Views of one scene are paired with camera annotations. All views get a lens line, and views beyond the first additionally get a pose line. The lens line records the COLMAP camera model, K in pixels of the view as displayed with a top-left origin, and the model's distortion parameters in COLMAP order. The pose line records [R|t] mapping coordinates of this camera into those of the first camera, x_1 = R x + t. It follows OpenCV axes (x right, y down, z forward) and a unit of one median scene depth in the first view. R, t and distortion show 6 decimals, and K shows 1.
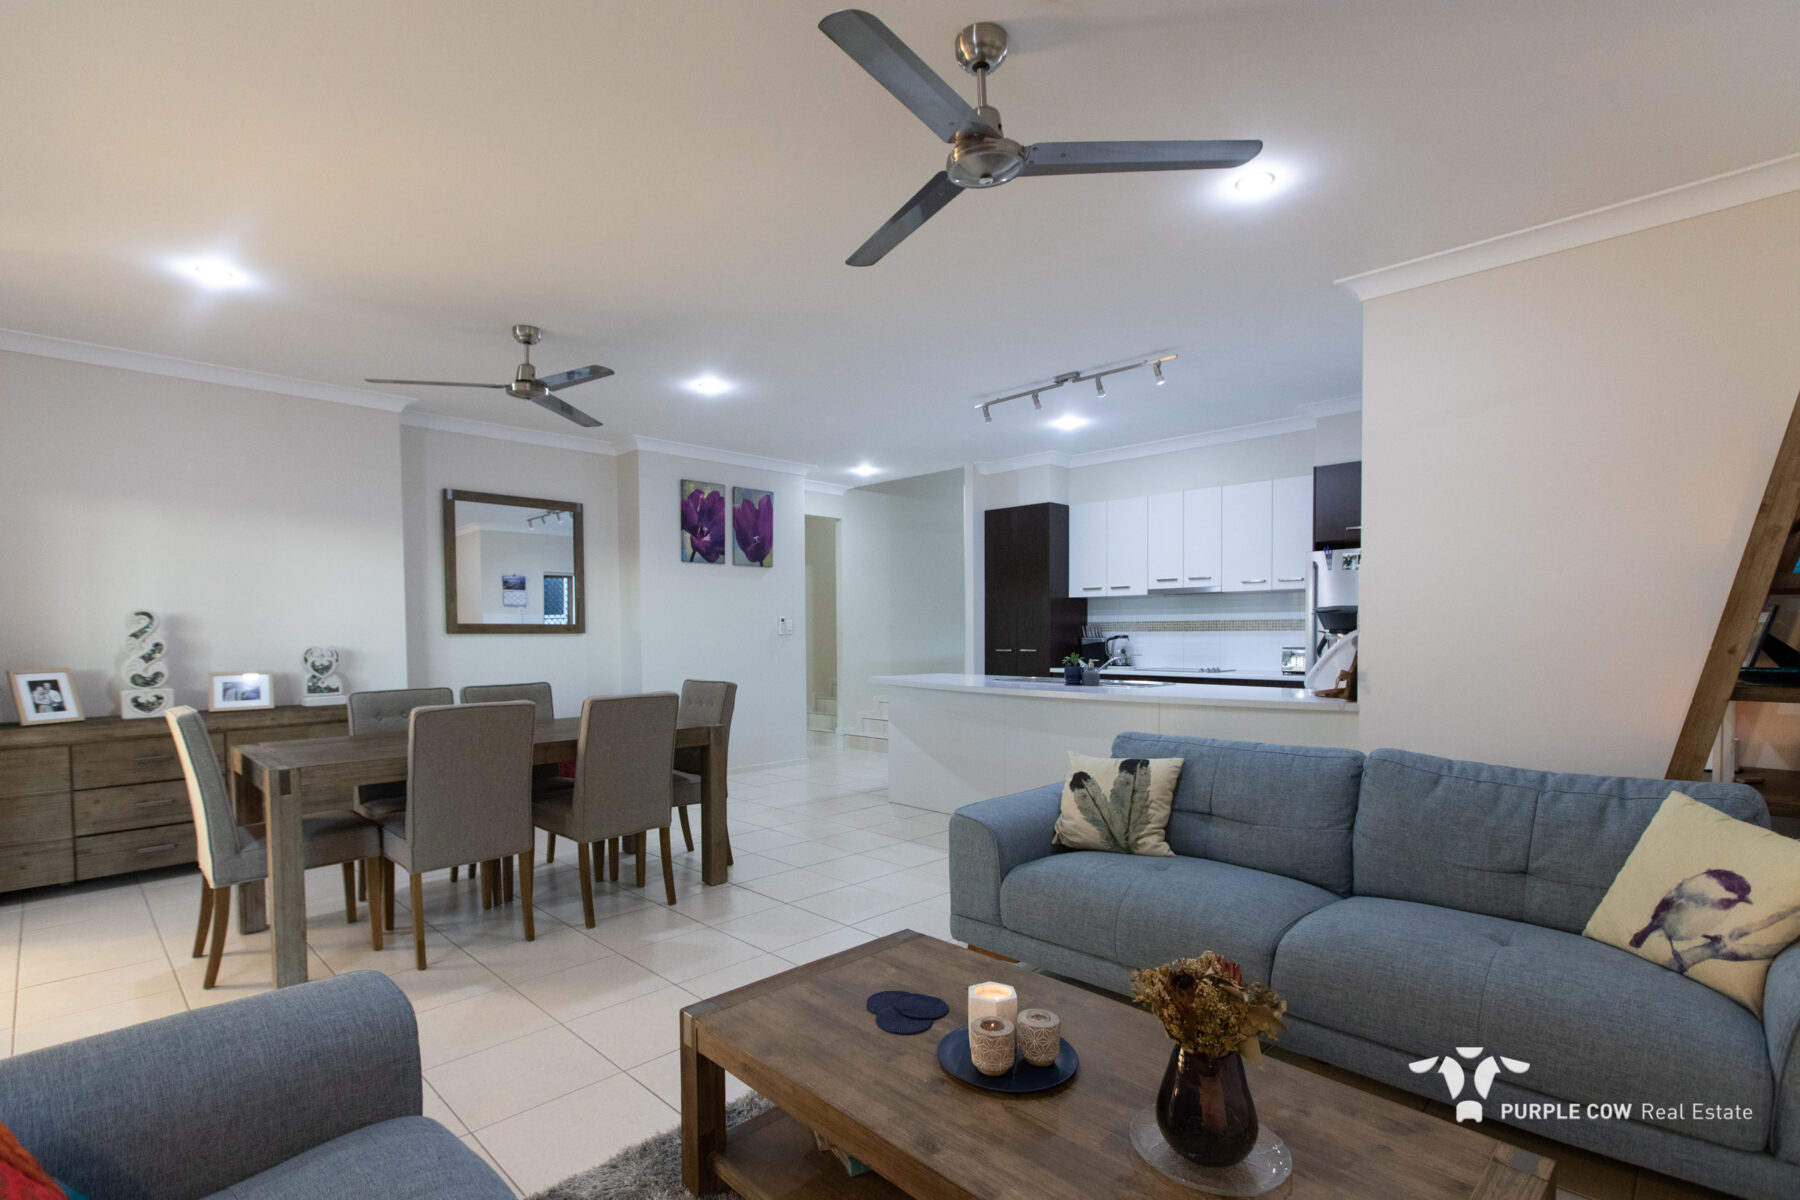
lens RADIAL K [[891.7, 0, 874.0], [0, 891.7, 636.2], [0, 0, 1]] dist [0.014845, 0.000797]
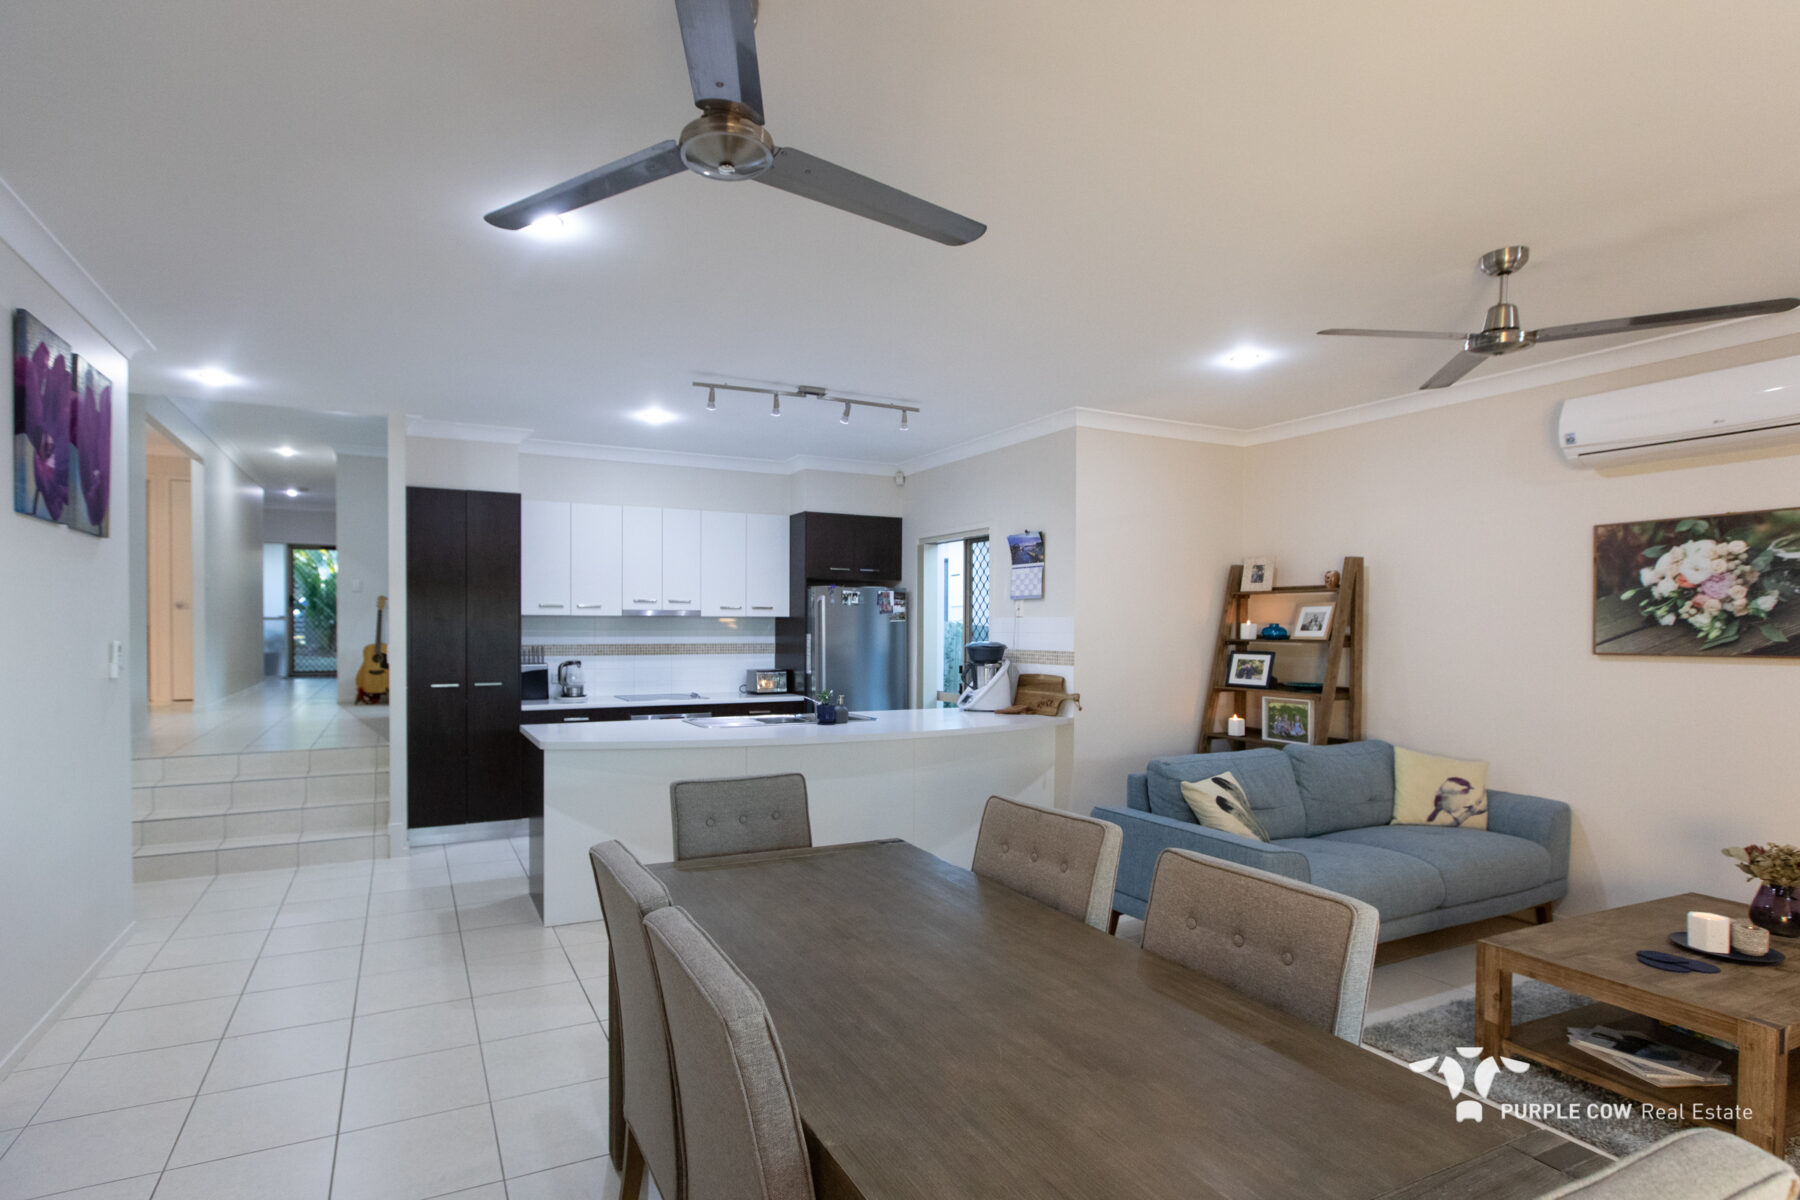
lens RADIAL K [[891.7, 0, 874.0], [0, 891.7, 636.2], [0, 0, 1]] dist [0.014845, 0.000797]
pose [[0.297240, -0.003661, 0.954796, -0.640153], [-0.001760, 0.999989, 0.004382, -0.040964], [-0.954801, -0.002983, 0.297230, 0.662714]]
